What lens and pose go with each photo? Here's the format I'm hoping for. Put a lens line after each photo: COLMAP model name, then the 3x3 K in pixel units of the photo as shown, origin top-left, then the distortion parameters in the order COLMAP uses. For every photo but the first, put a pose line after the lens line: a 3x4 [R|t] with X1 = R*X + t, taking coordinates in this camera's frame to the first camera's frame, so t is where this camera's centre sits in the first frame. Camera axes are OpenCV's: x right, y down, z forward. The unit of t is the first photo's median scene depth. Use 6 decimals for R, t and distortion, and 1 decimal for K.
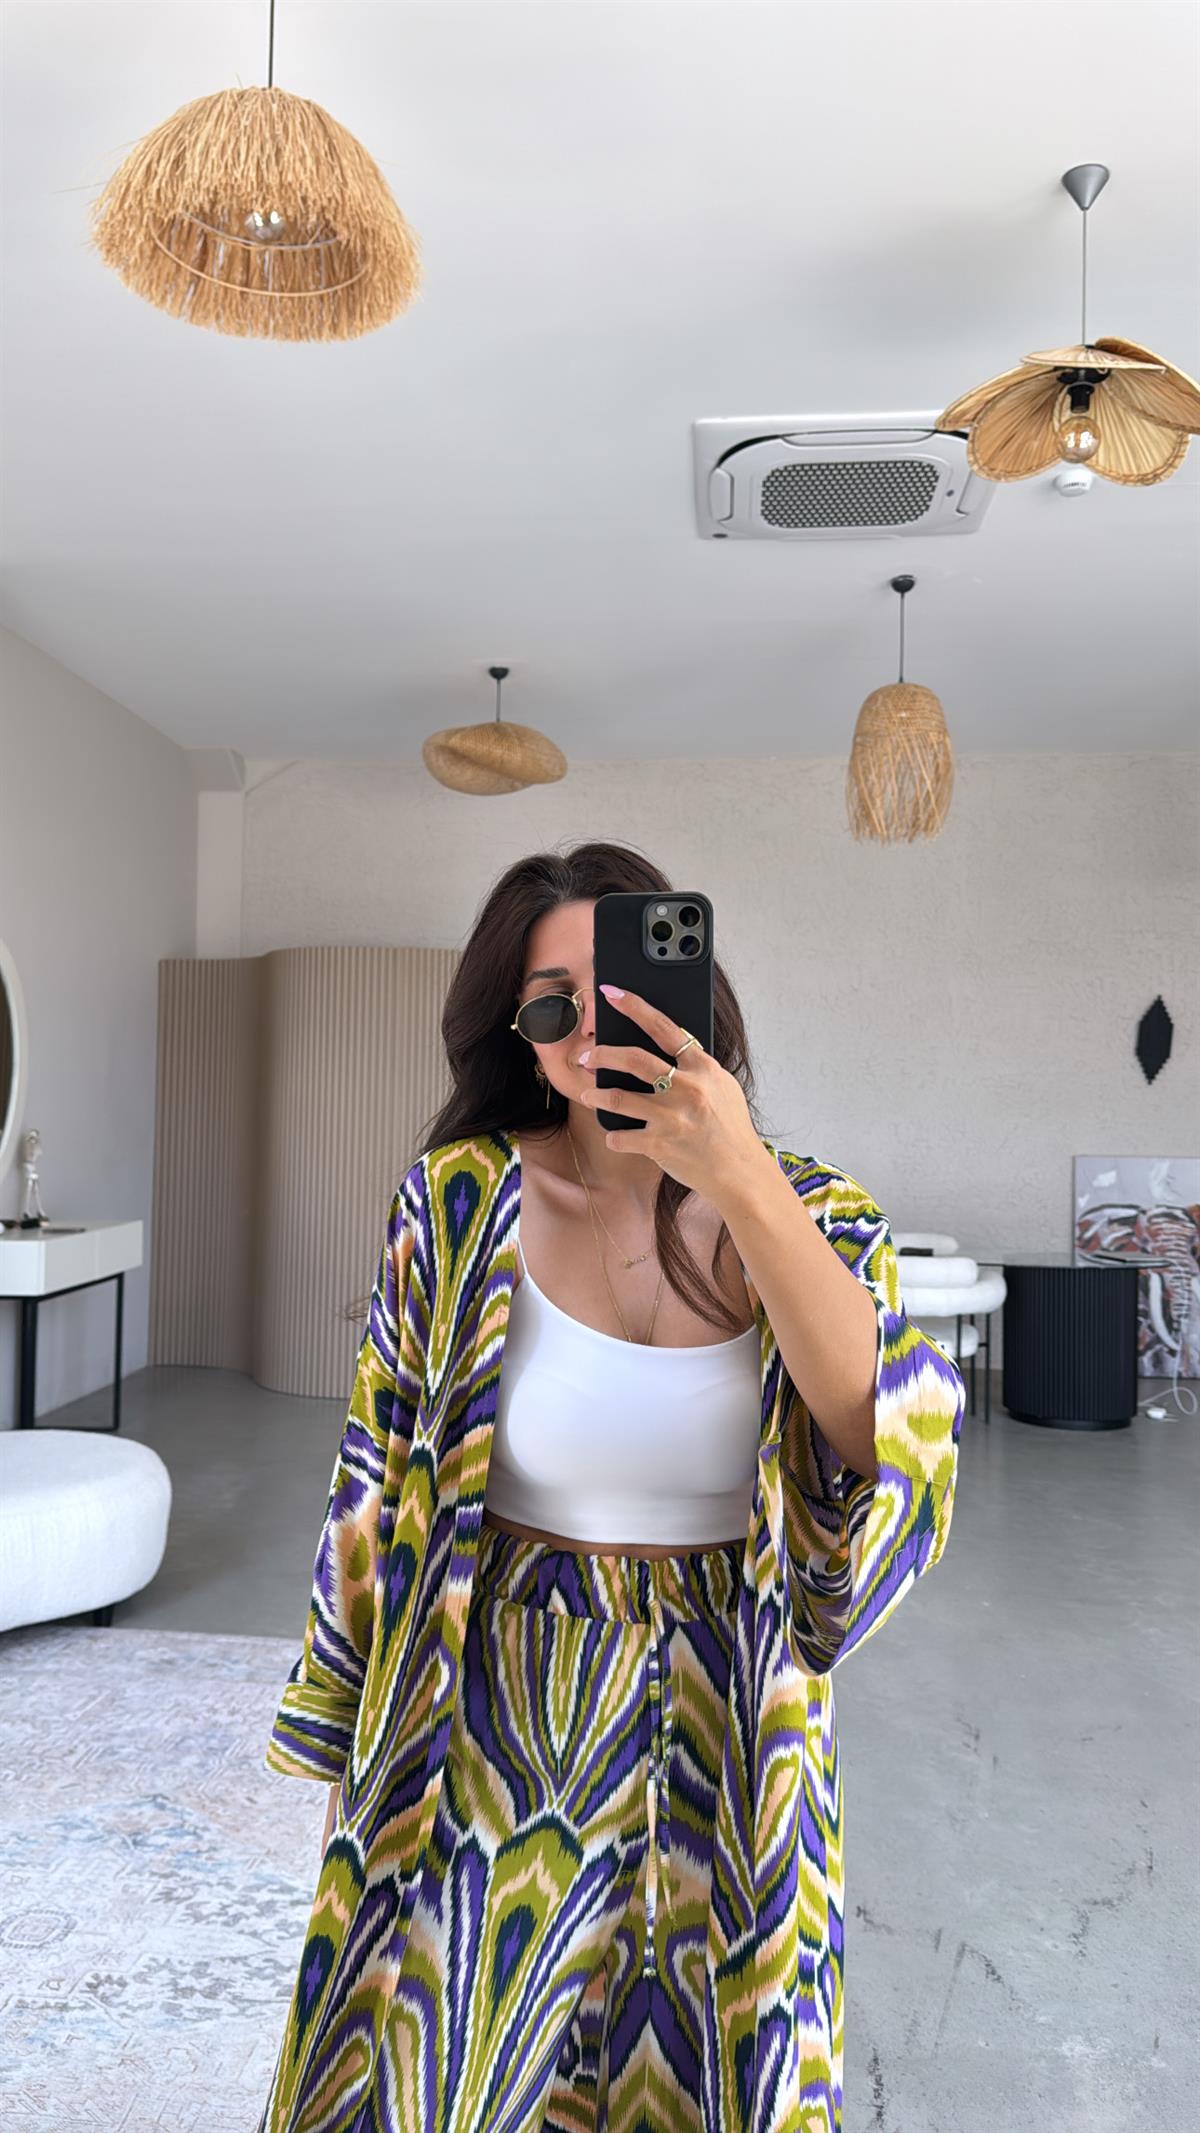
lens RADIAL K [[1647.2, 0, 597.5], [0, 1647.2, 1065.3], [0, 0, 1]] dist [0.038360, -0.043398]
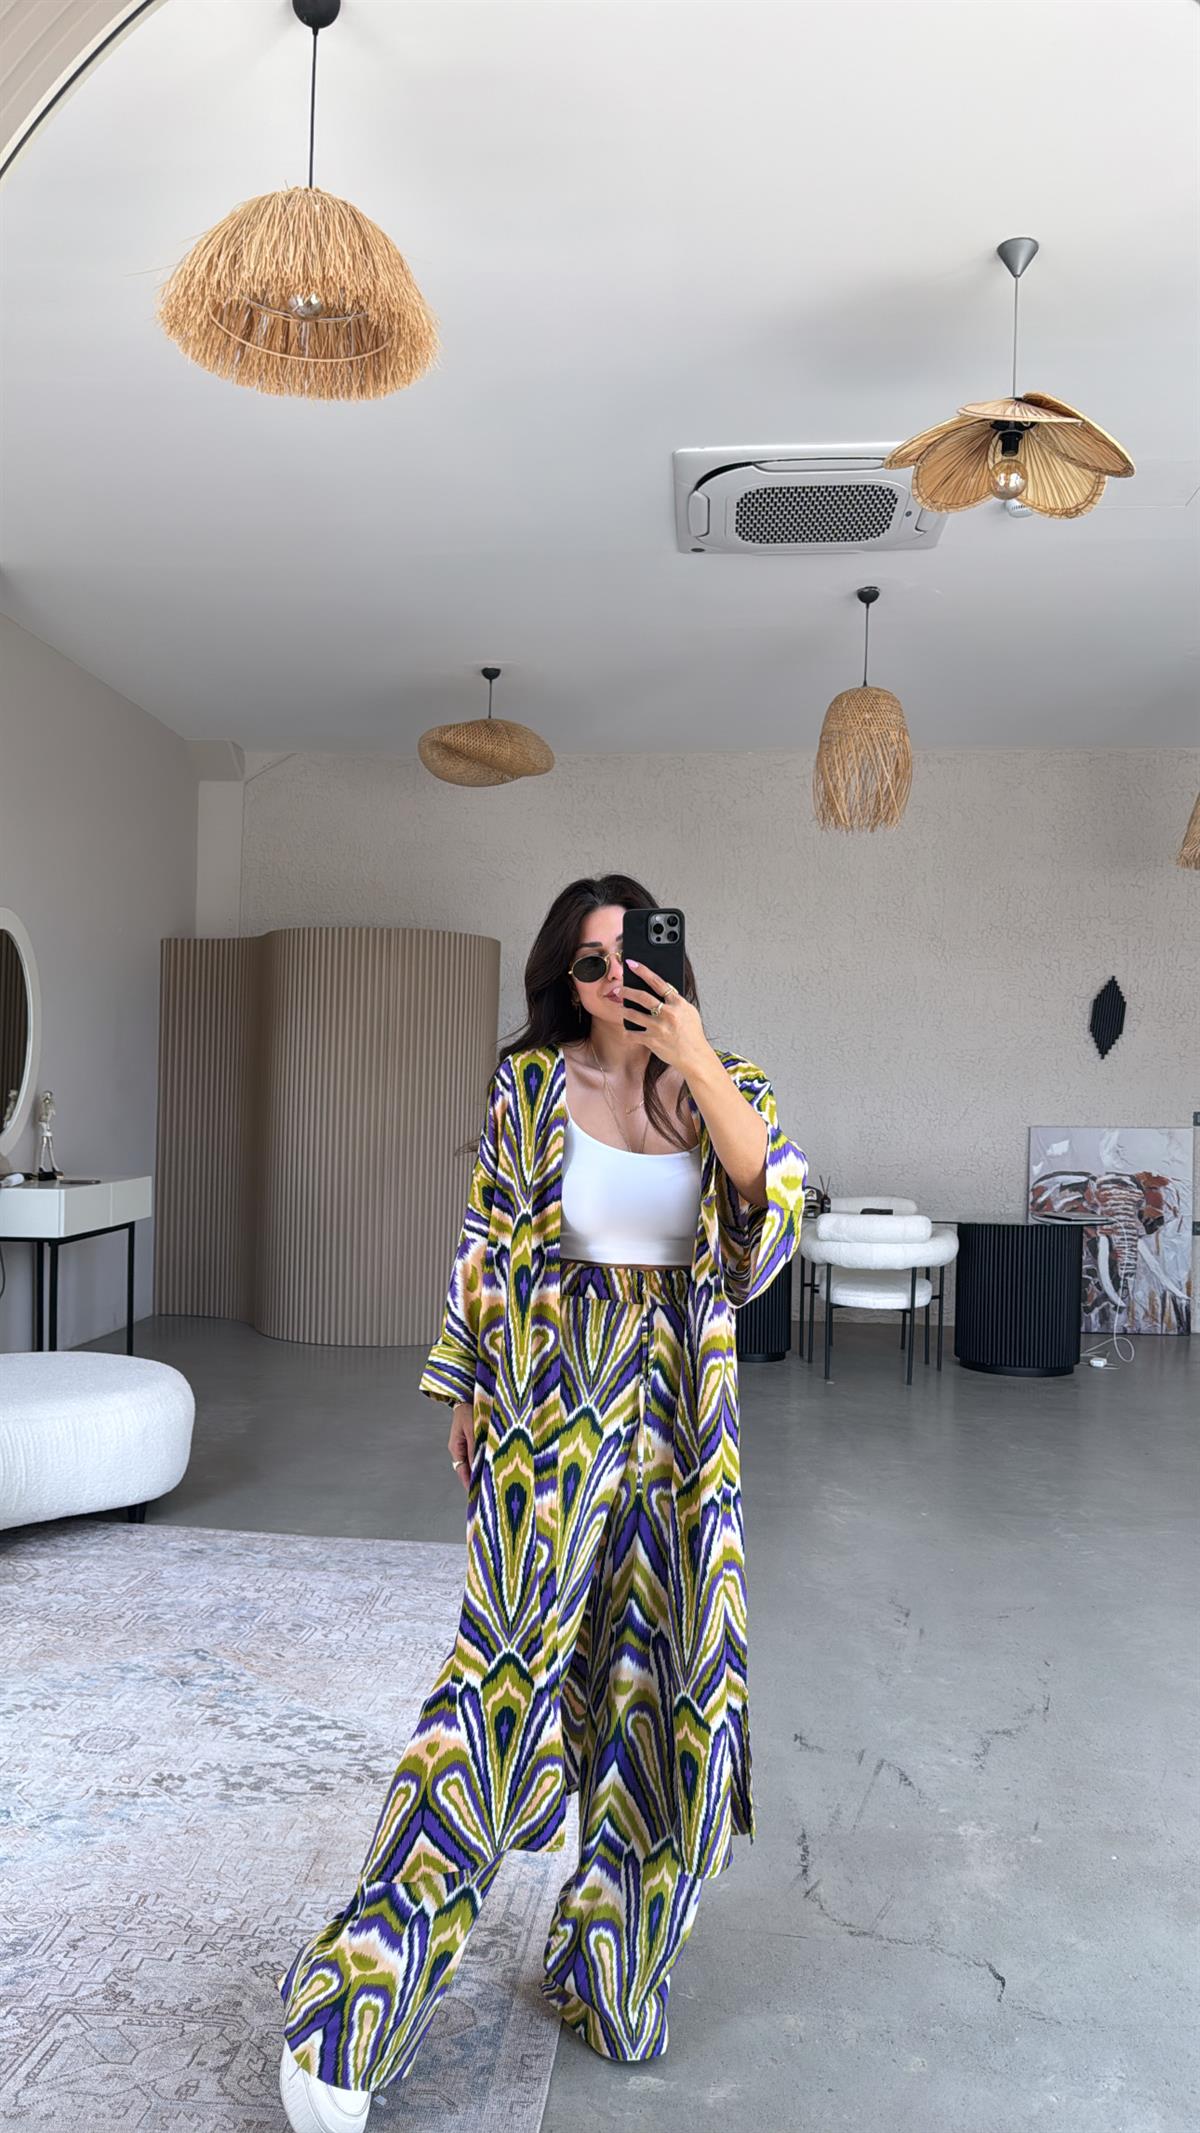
lens RADIAL K [[1647.2, 0, 588.6], [0, 1647.2, 1064.6], [0, 0, 1]] dist [0.038360, -0.043398]
pose [[0.999956, 0.007855, 0.005204, -0.001224], [-0.007913, 0.999906, 0.011187, 0.014461], [-0.005116, -0.011228, 0.999924, -0.152724]]
